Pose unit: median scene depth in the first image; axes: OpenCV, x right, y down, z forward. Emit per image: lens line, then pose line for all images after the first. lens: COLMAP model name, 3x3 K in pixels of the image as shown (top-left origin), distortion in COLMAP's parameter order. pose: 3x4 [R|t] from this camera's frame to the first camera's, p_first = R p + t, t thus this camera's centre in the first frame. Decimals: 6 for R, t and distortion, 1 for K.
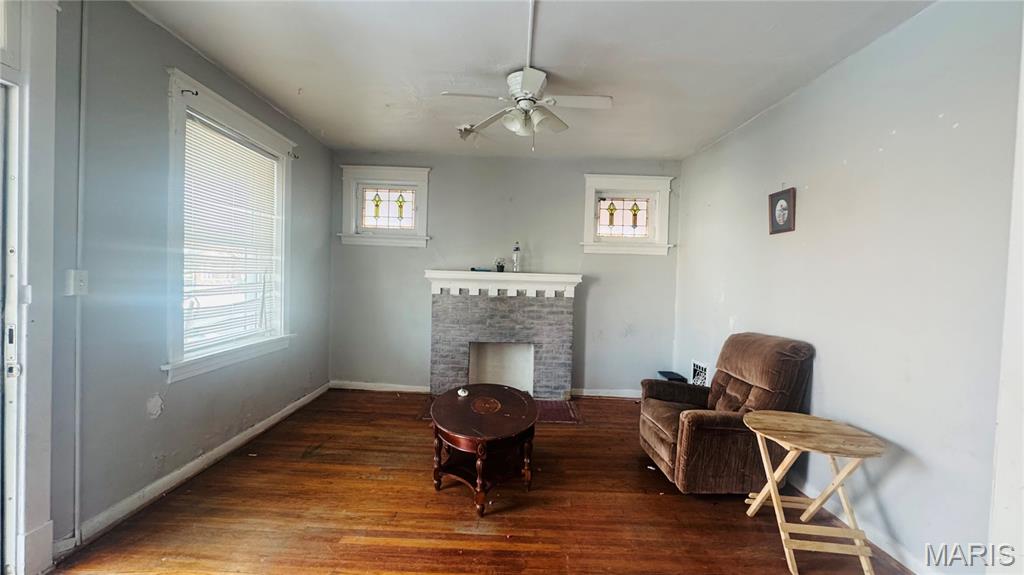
lens RADIAL K [[407.3, 0, 511.8], [0, 407.3, 286.9], [0, 0, 1]] dist [-0.003686, 0.000150]
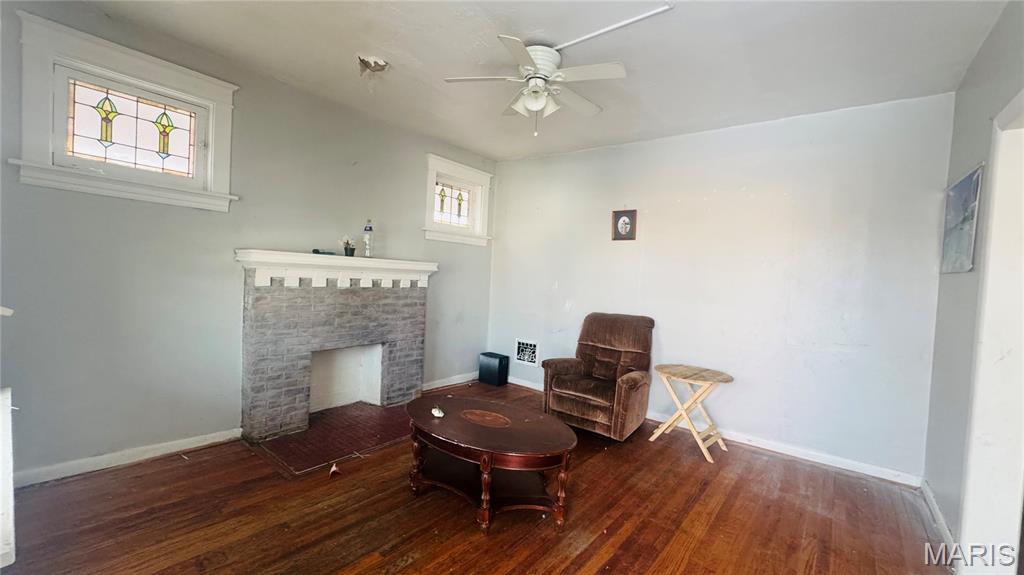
lens RADIAL K [[407.3, 0, 511.6], [0, 407.3, 287.3], [0, 0, 1]] dist [-0.003686, 0.000150]
pose [[0.628848, -0.021064, 0.777243, -0.441612], [-0.015837, 0.999079, 0.039889, -0.013699], [-0.777367, -0.037393, 0.627935, 0.271985]]
